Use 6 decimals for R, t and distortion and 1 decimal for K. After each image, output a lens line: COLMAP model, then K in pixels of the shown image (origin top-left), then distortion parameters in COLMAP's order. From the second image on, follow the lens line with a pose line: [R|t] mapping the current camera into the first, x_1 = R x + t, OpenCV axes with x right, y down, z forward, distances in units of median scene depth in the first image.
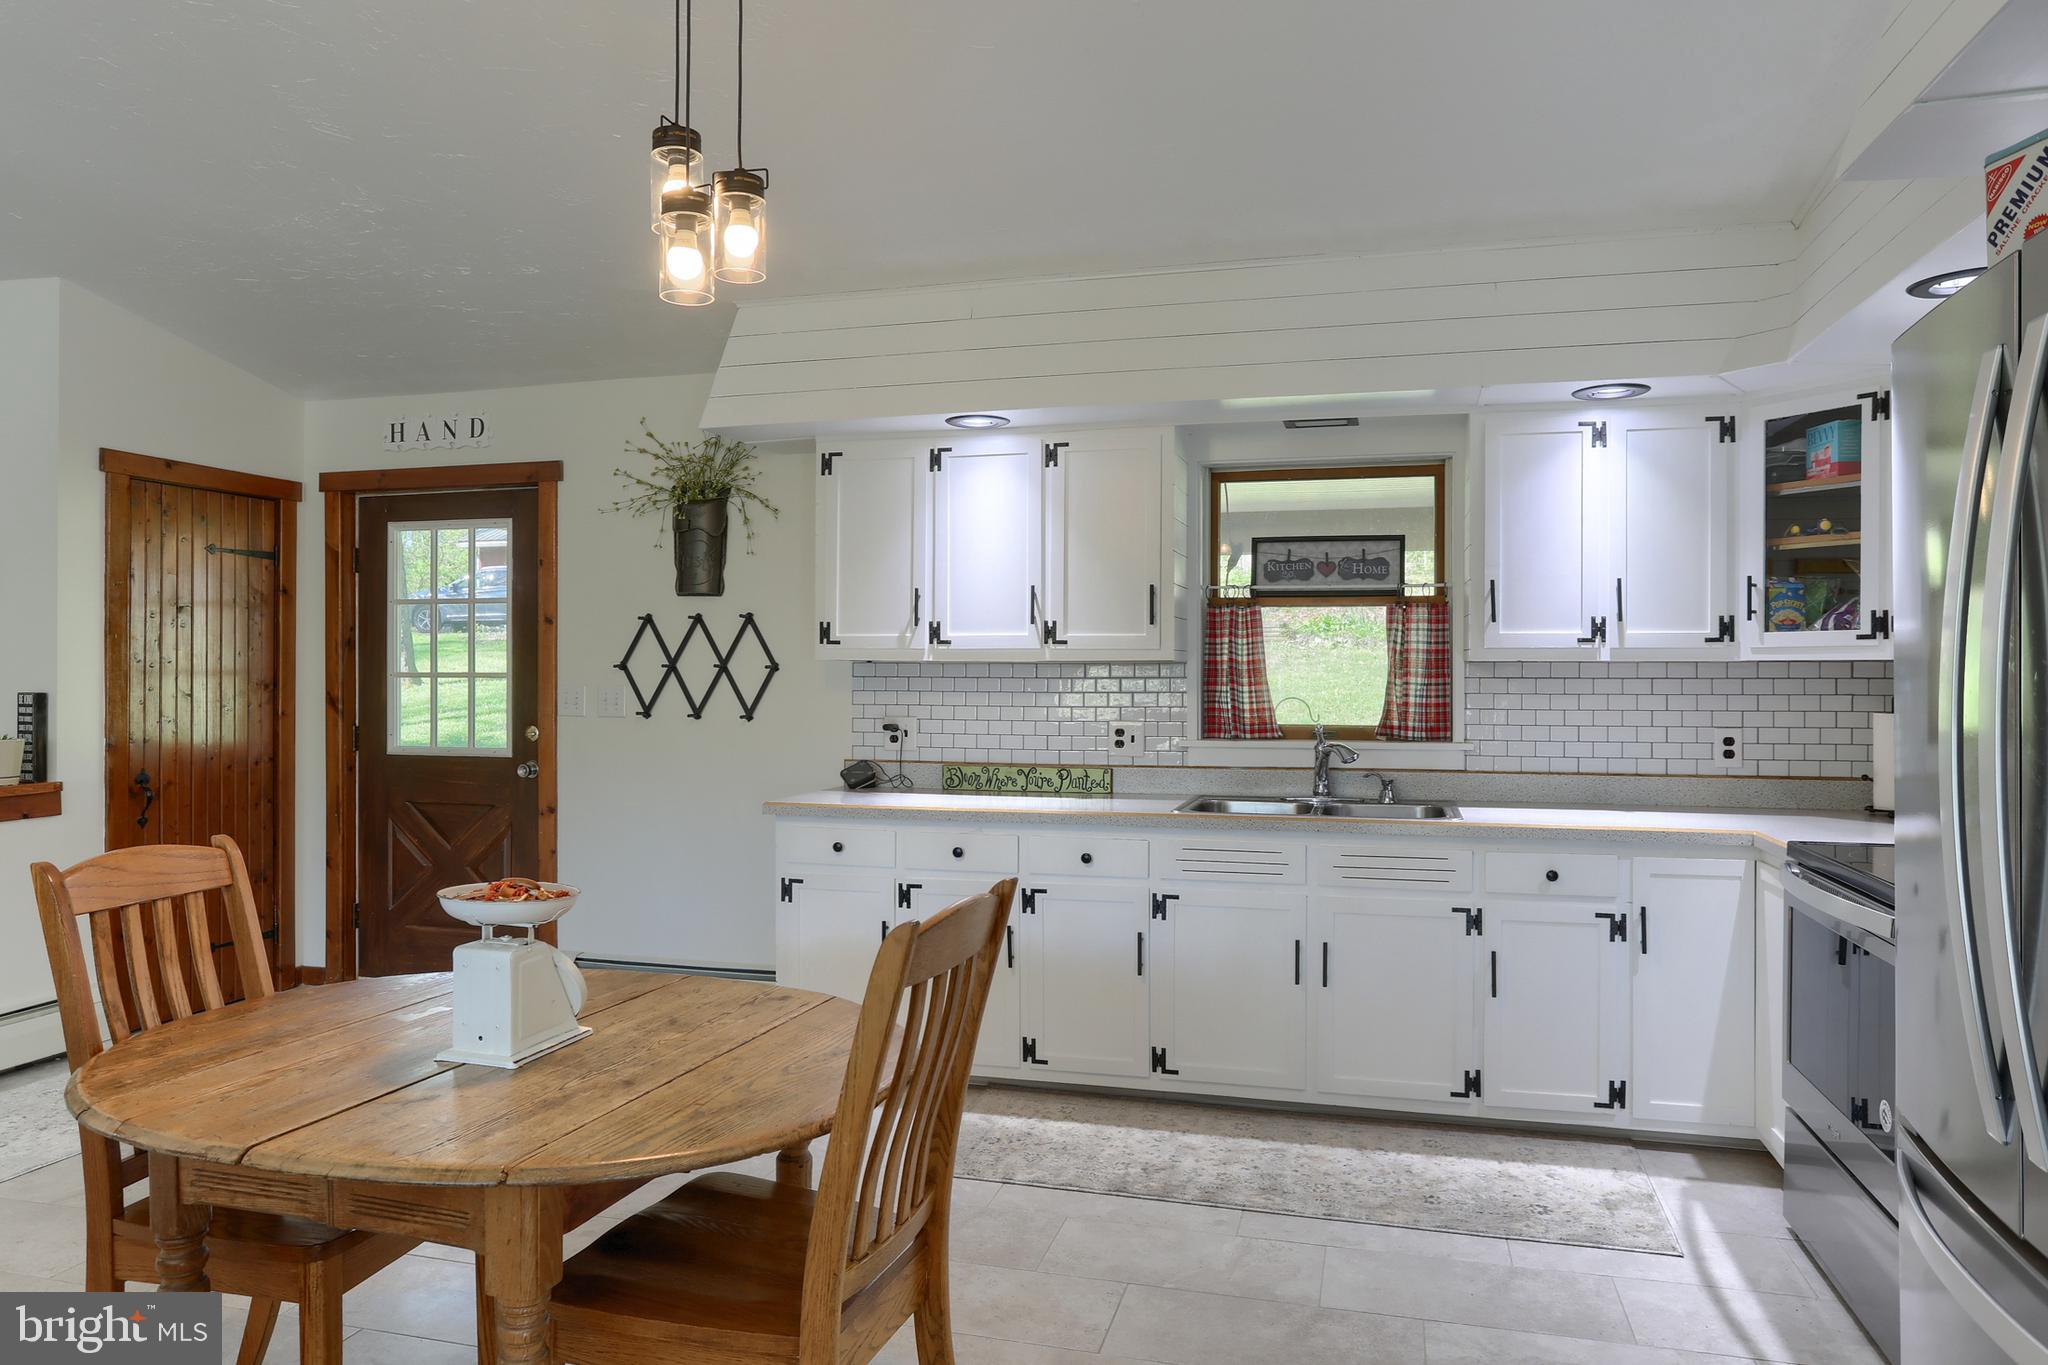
lens RADIAL K [[1312.6, 0, 1034.4], [0, 1312.6, 676.2], [0, 0, 1]] dist [-0.039872, 0.038929]
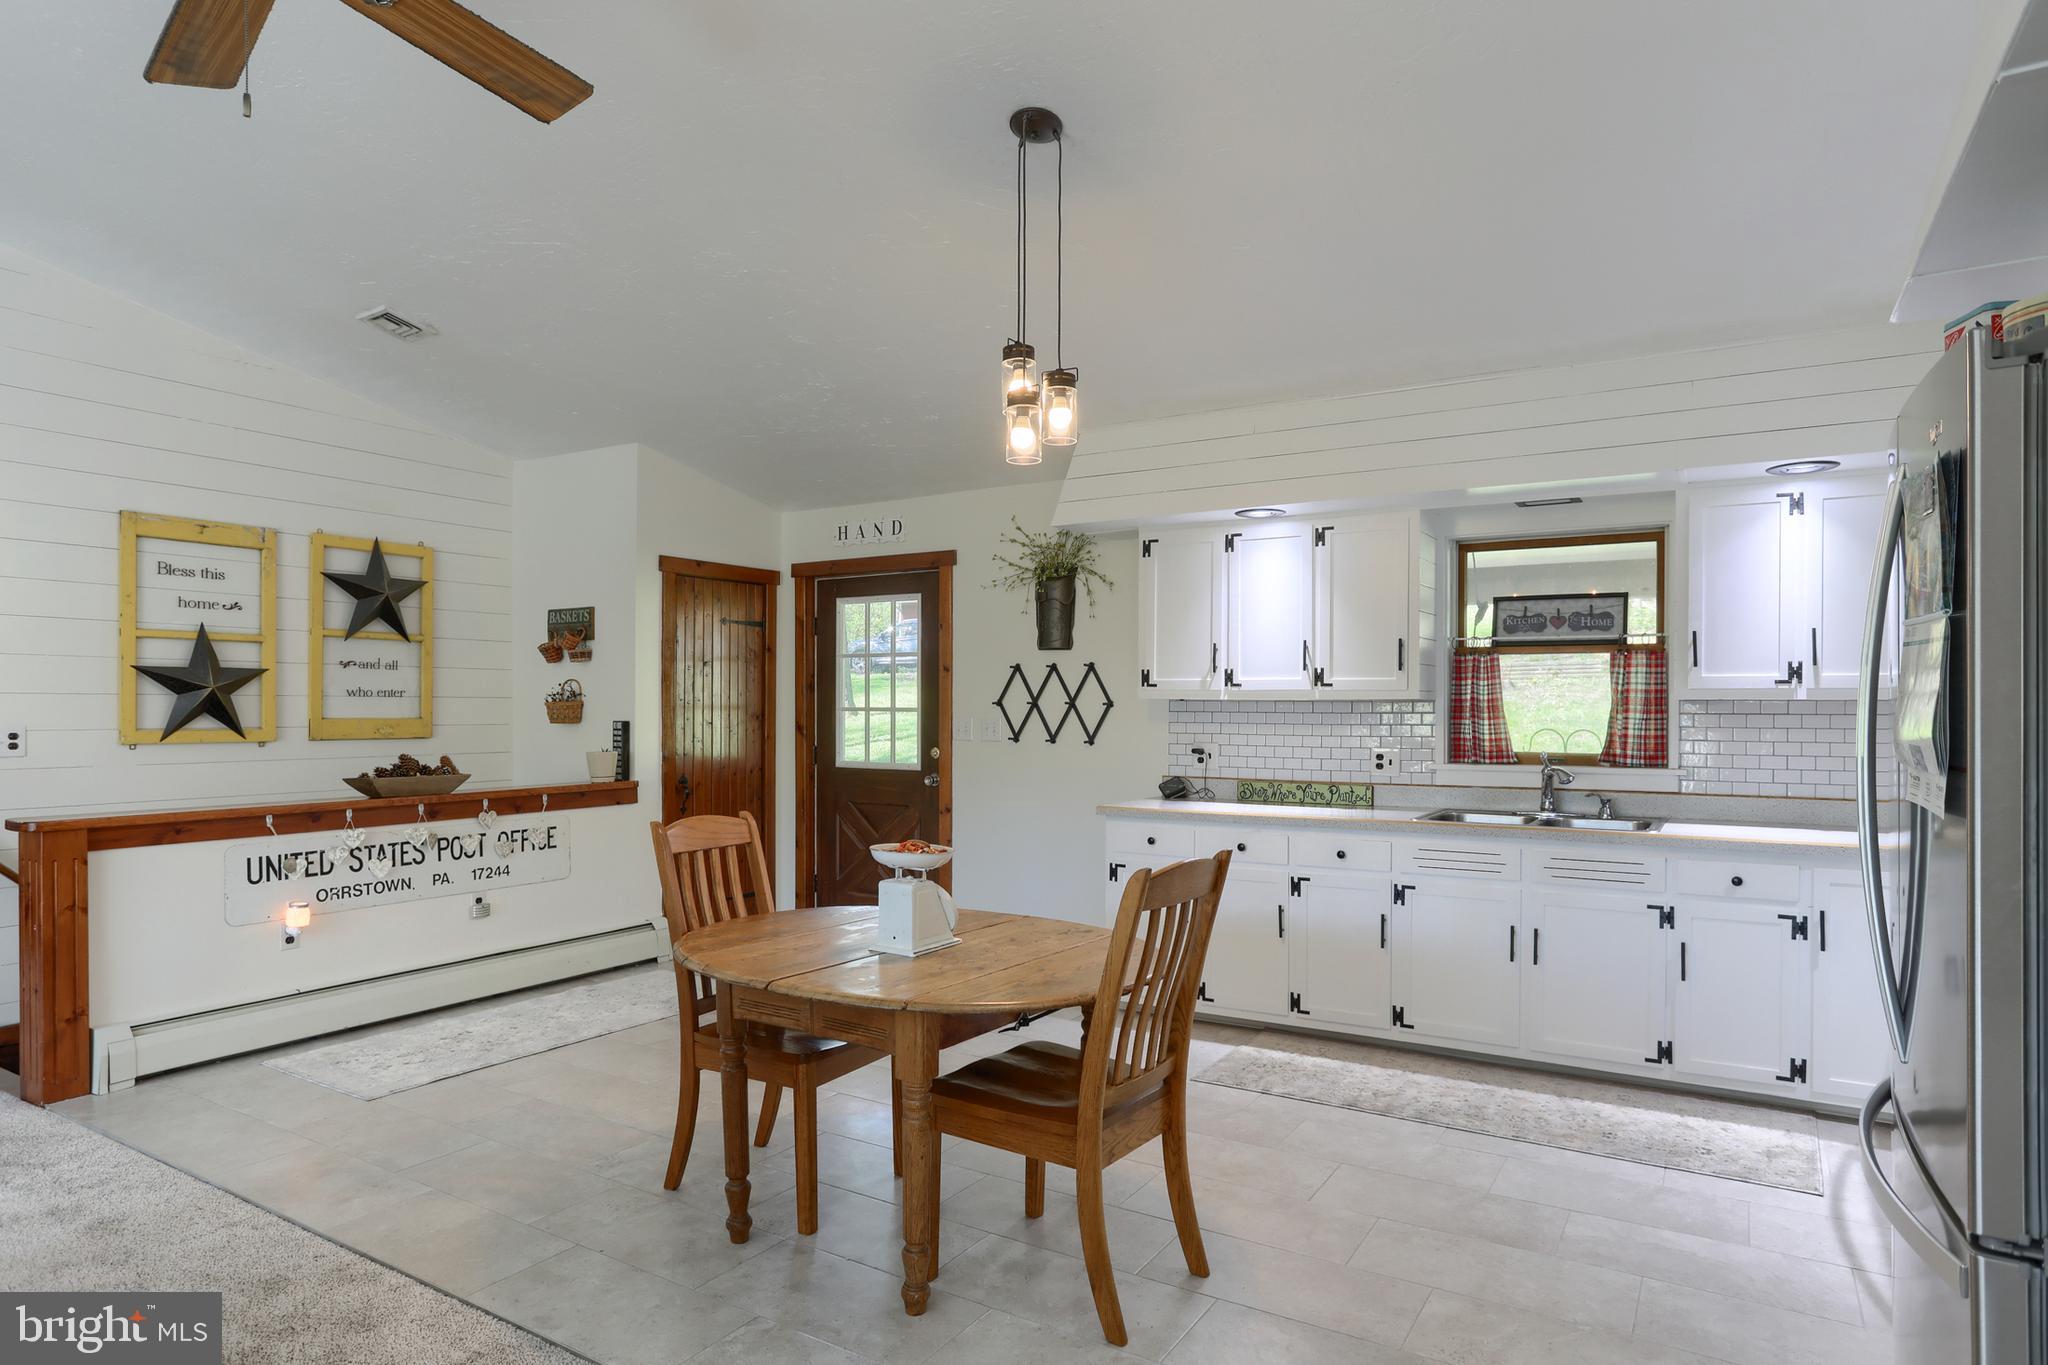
lens RADIAL K [[1159.9, 0, 1042.3], [0, 1159.9, 711.8], [0, 0, 1]] dist [-0.043680, 0.019168]
pose [[0.960632, 0.002354, -0.277815, 0.065310], [-0.001740, 0.999995, 0.002456, -0.002038], [0.277820, -0.001876, 0.960631, -0.143374]]
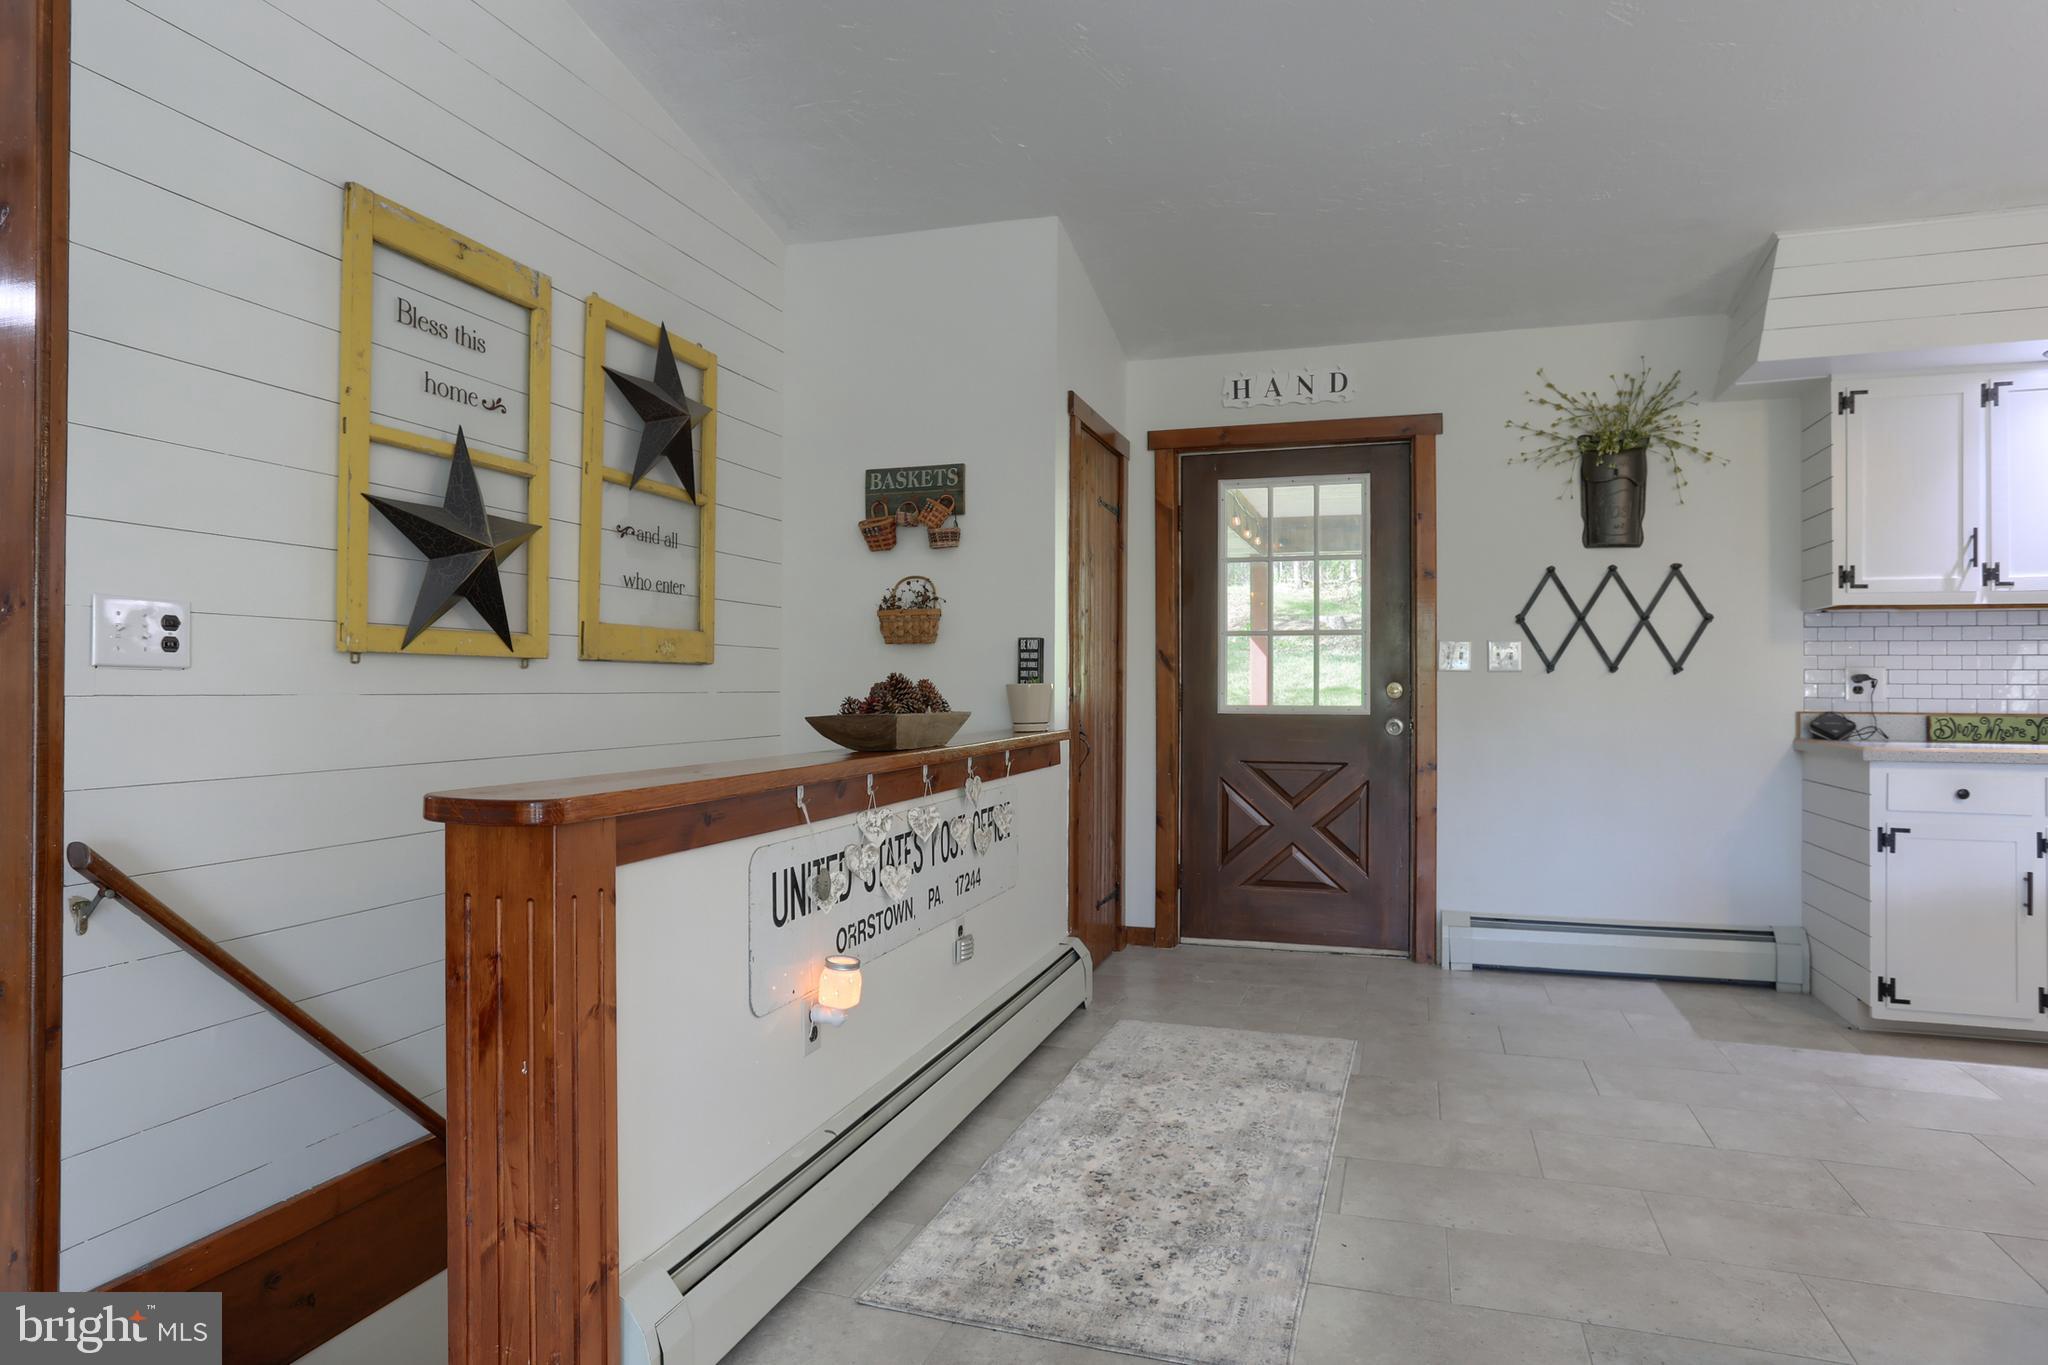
lens RADIAL K [[1159.9, 0, 1019.8], [0, 1159.9, 668.3], [0, 0, 1]] dist [-0.043680, 0.019168]
pose [[0.998927, 0.000009, -0.046319, -0.766588], [-0.000846, 0.999837, -0.018048, 0.052704], [0.046311, 0.018068, 0.998764, 0.140891]]
